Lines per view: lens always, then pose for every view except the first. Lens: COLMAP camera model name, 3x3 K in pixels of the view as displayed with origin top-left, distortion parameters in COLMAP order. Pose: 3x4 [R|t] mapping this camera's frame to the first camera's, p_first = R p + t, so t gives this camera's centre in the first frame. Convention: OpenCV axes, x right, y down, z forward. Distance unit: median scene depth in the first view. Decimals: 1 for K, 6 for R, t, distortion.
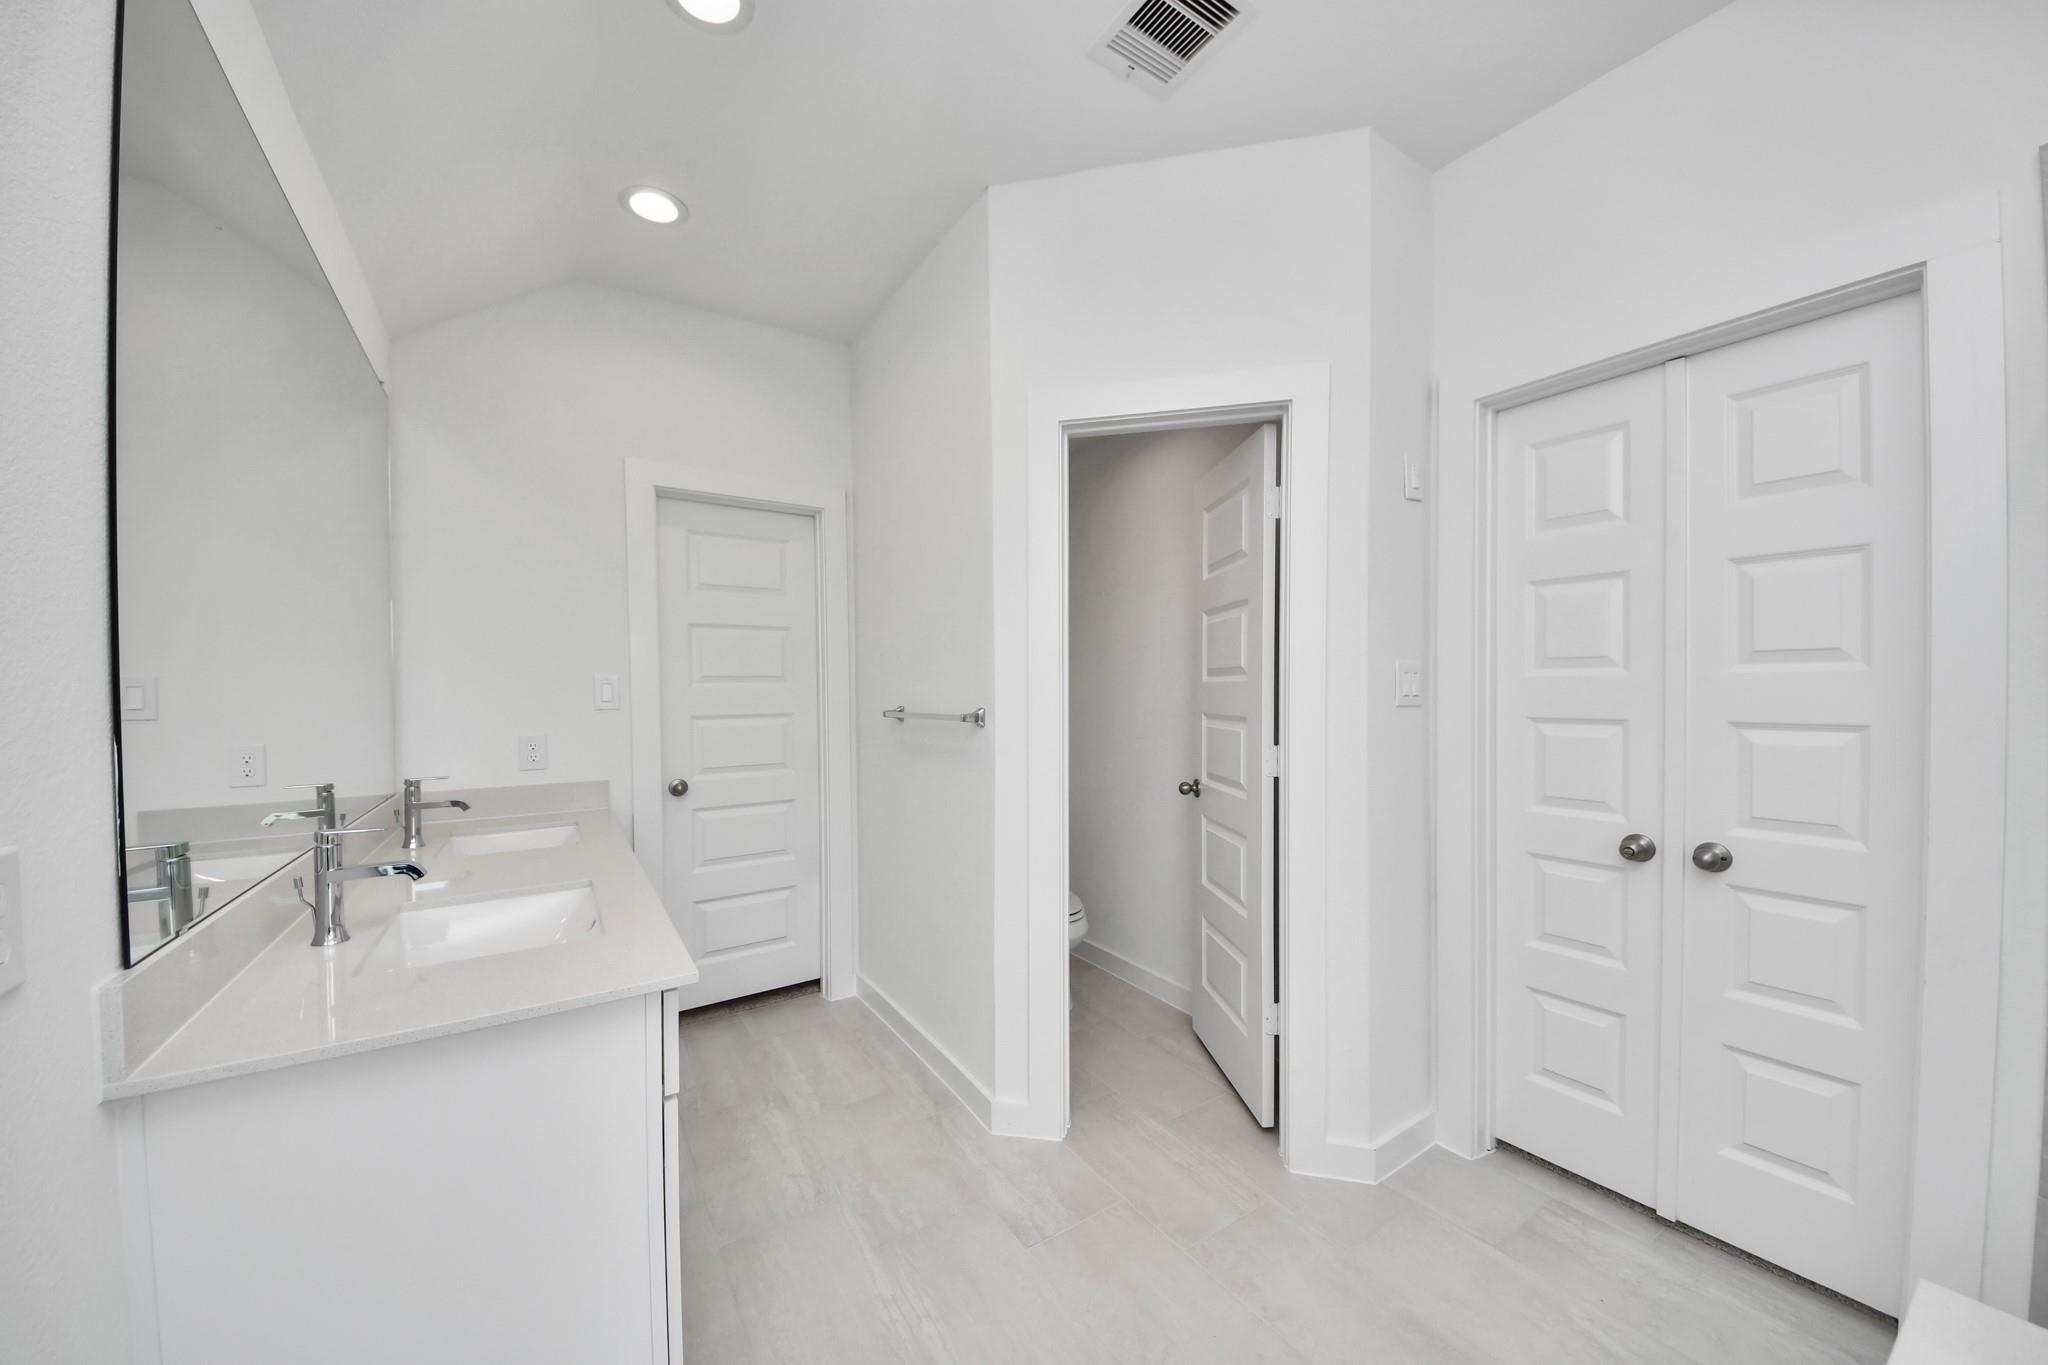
lens RADIAL K [[734.2, 0, 1024.4], [0, 734.2, 700.2], [0, 0, 1]] dist [0.000270, -0.005036]
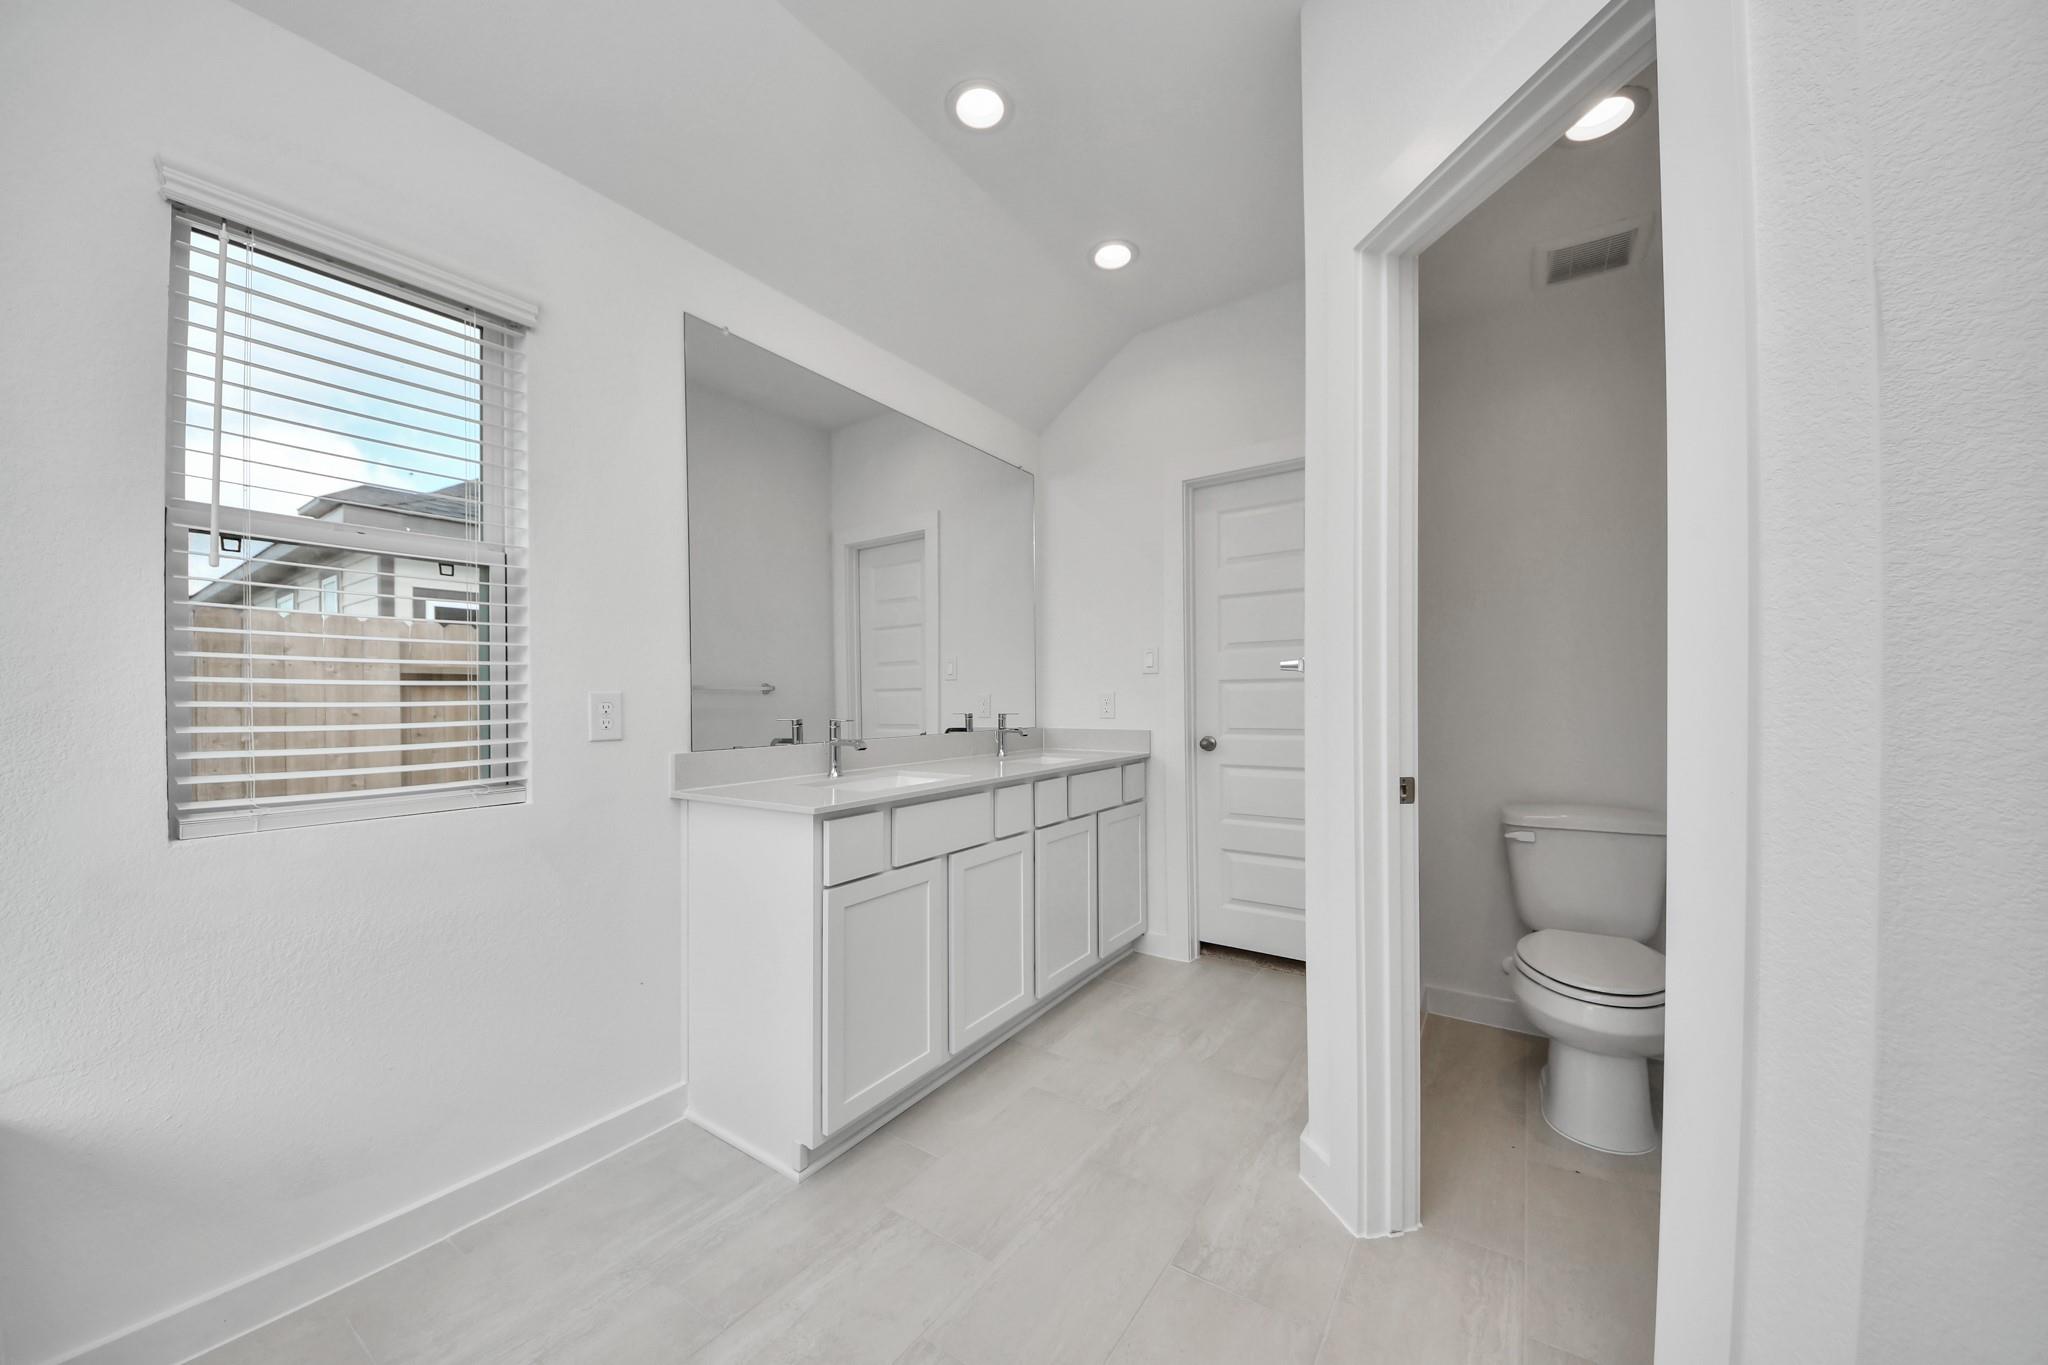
lens RADIAL K [[734.2, 0, 1018.6], [0, 734.2, 684.5], [0, 0, 1]] dist [0.000270, -0.005036]
pose [[0.376923, -0.007144, -0.926217, 0.494978], [-0.004920, 0.999941, -0.009714, 0.044047], [0.926231, 0.008218, 0.376866, 0.328104]]
